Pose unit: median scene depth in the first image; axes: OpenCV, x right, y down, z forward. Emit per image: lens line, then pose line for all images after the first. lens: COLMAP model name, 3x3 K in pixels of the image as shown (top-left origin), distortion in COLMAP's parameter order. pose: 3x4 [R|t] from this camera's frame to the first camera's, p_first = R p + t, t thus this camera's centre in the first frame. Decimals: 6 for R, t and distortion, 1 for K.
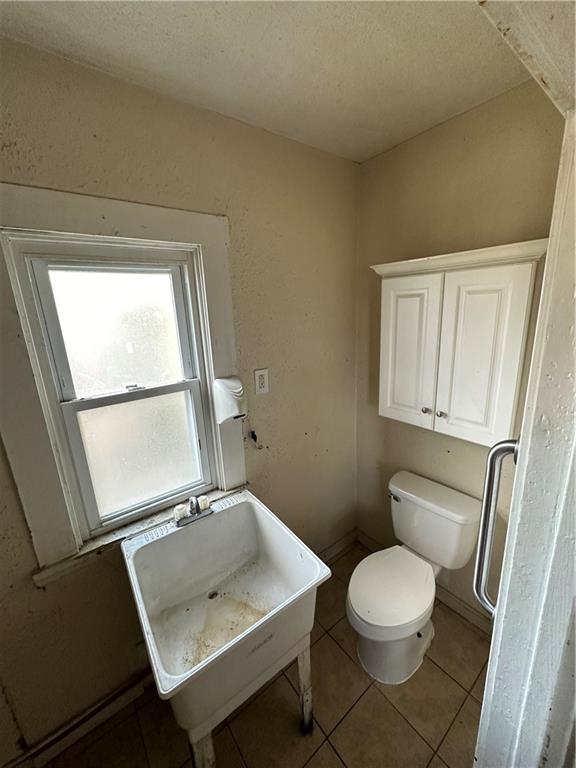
lens RADIAL K [[307.3, 0, 282.9], [0, 307.3, 388.3], [0, 0, 1]] dist [-0.001322, 0.000456]
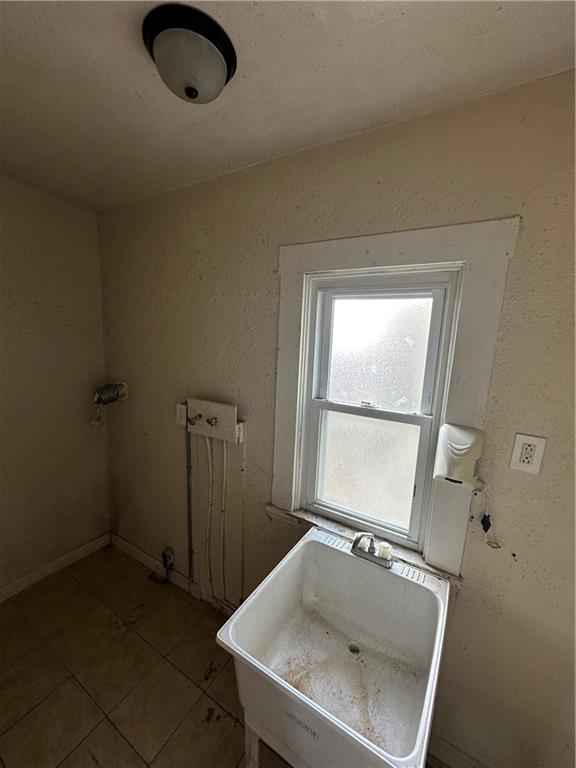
lens RADIAL K [[307.3, 0, 294.0], [0, 307.3, 387.6], [0, 0, 1]] dist [-0.001322, 0.000456]
pose [[0.370295, 0.214857, -0.903725, 0.358018], [-0.290541, 0.950859, 0.107016, -0.095780], [0.882308, 0.222942, 0.414523, 0.314895]]
